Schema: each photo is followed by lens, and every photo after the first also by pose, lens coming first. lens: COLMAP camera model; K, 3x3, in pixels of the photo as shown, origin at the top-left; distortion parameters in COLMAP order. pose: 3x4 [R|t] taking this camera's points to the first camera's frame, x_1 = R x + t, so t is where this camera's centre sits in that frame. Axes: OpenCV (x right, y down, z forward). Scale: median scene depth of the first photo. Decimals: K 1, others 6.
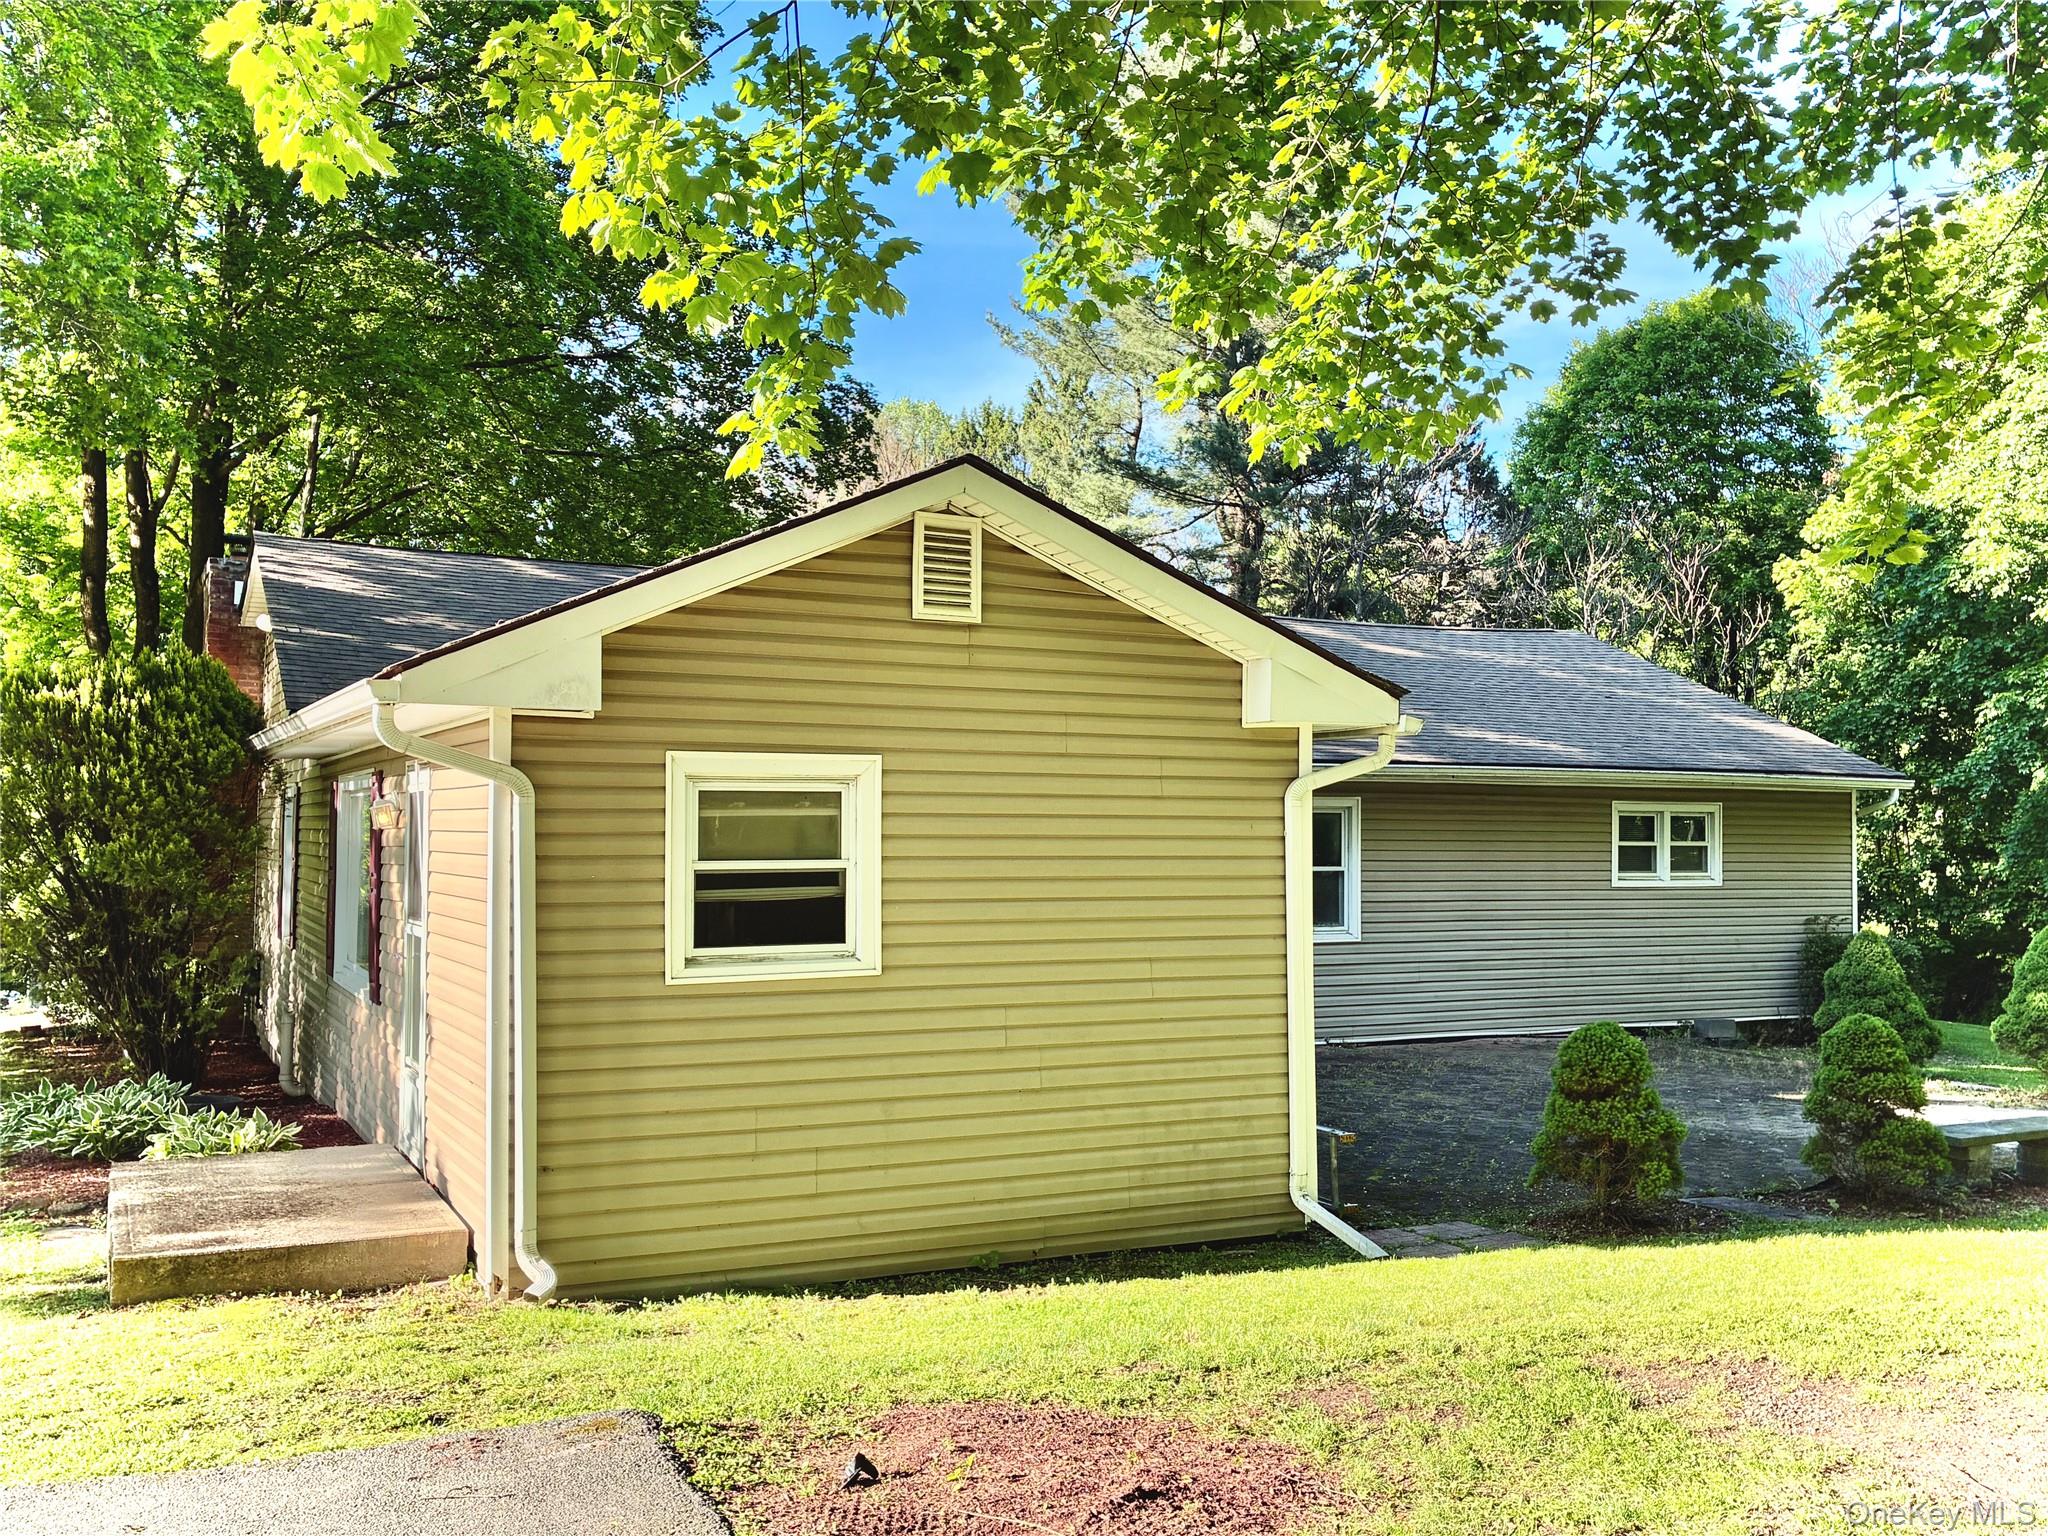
lens RADIAL K [[1856.8, 0, 1024.1], [0, 1856.8, 772.2], [0, 0, 1]] dist [0.017228, -0.010120]
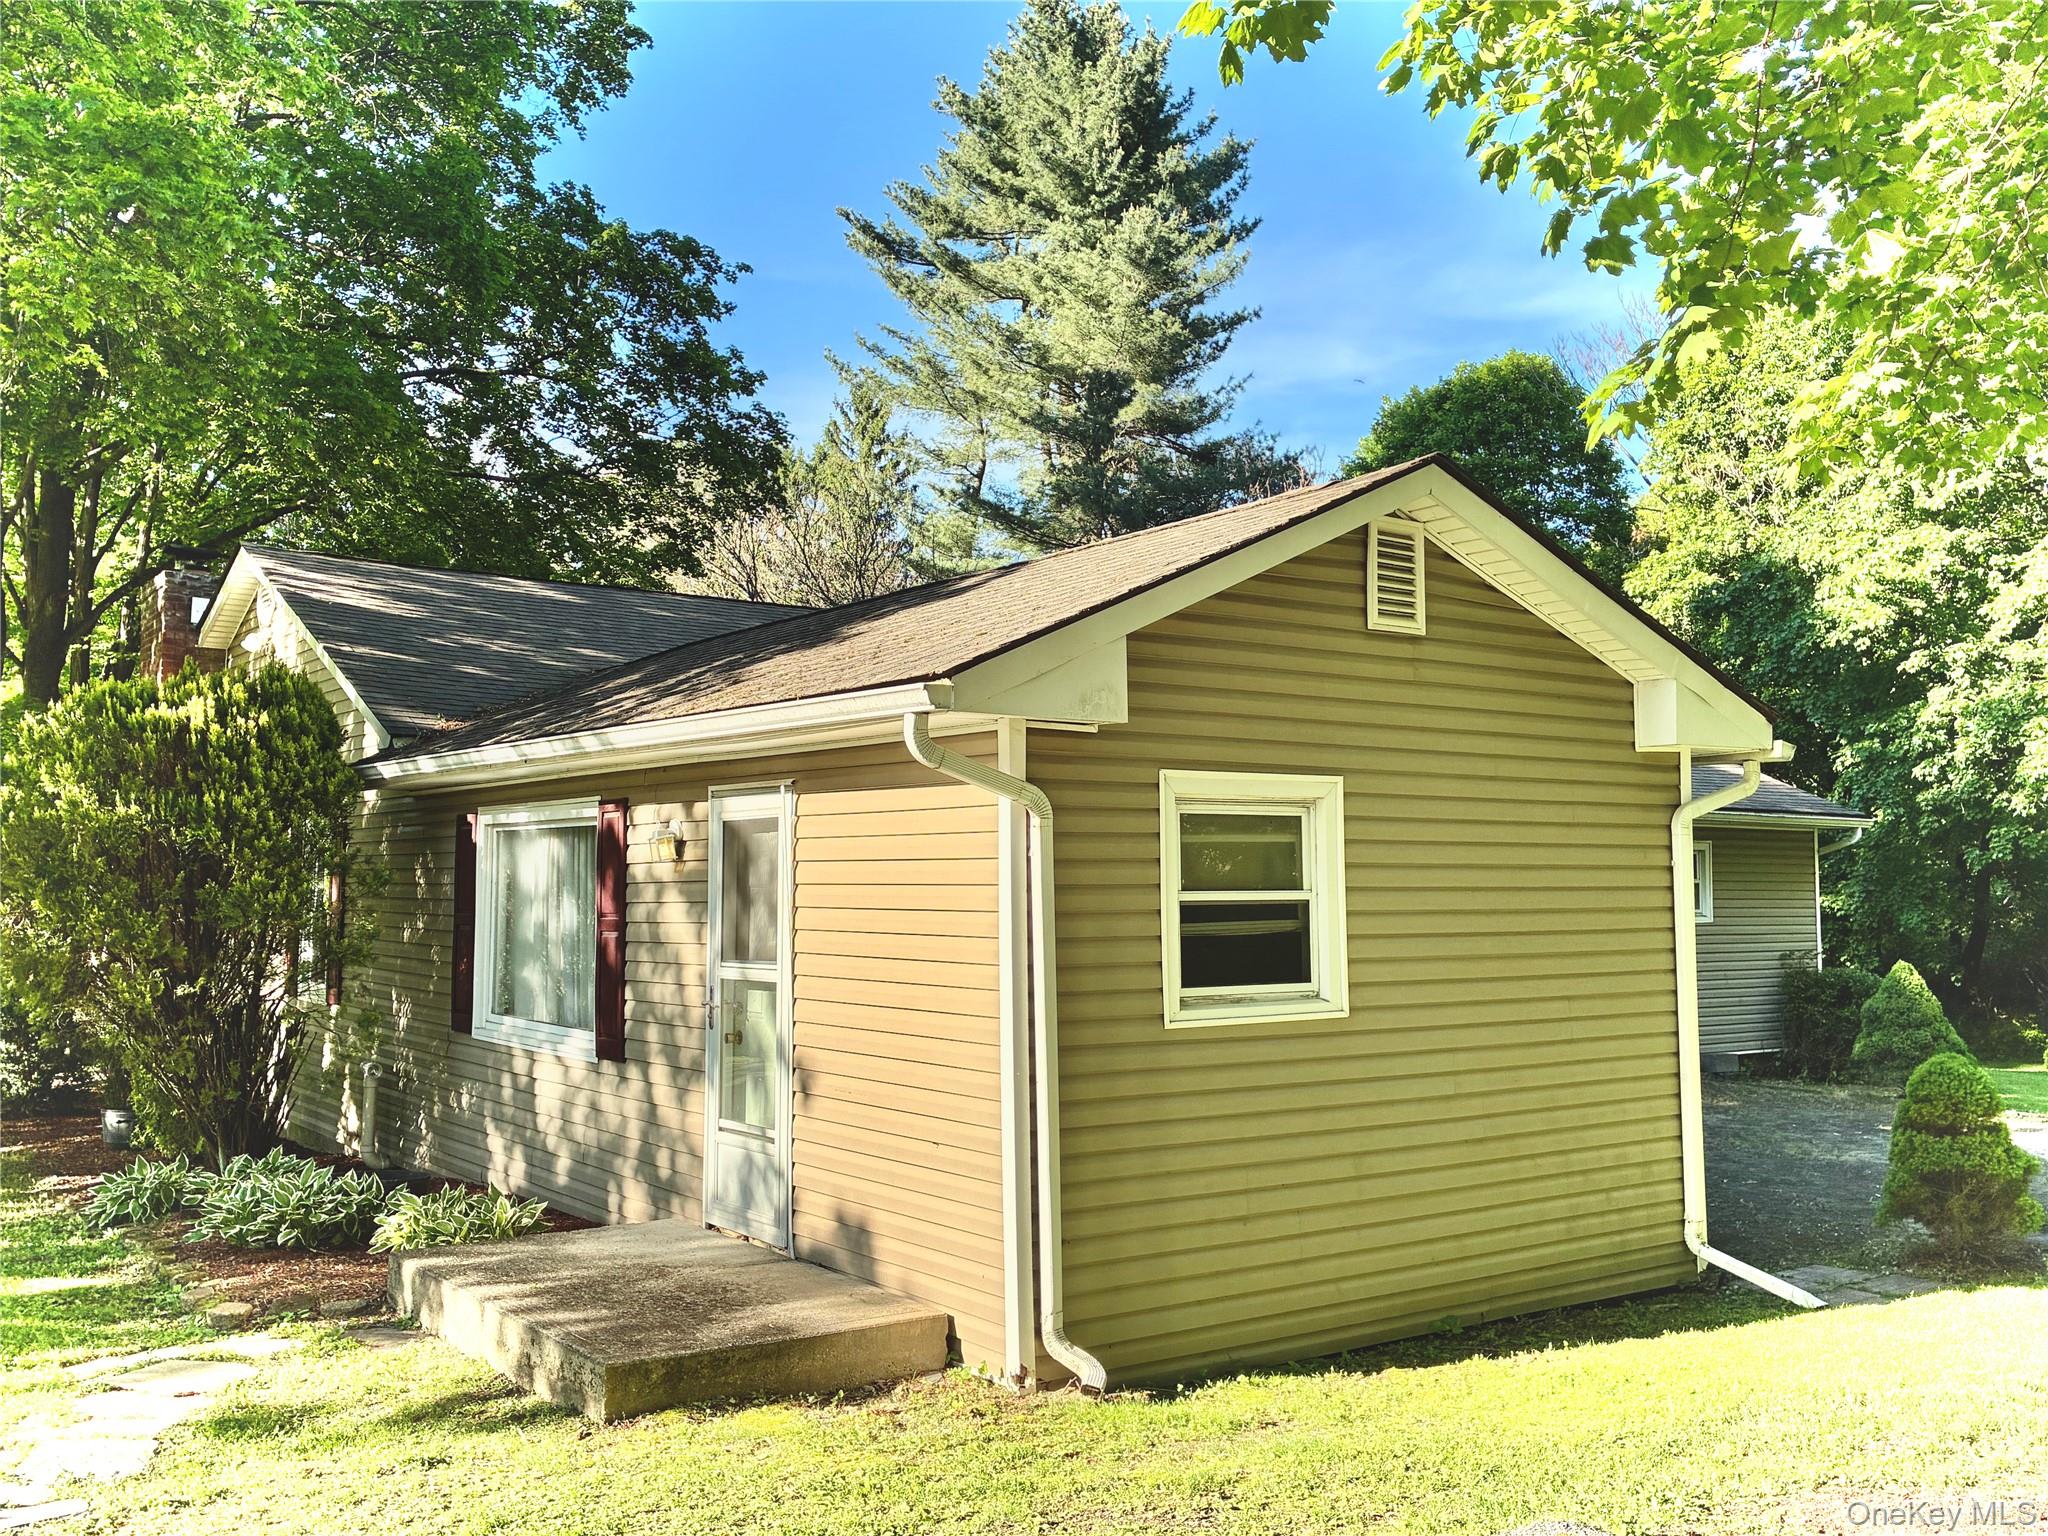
lens RADIAL K [[1856.8, 0, 1015.5], [0, 1856.8, 756.4], [0, 0, 1]] dist [0.017228, -0.010120]
pose [[0.989156, 0.005374, 0.146769, -0.363518], [-0.000318, 0.999406, -0.034450, 0.012388], [-0.146867, 0.034030, 0.988571, 0.110388]]
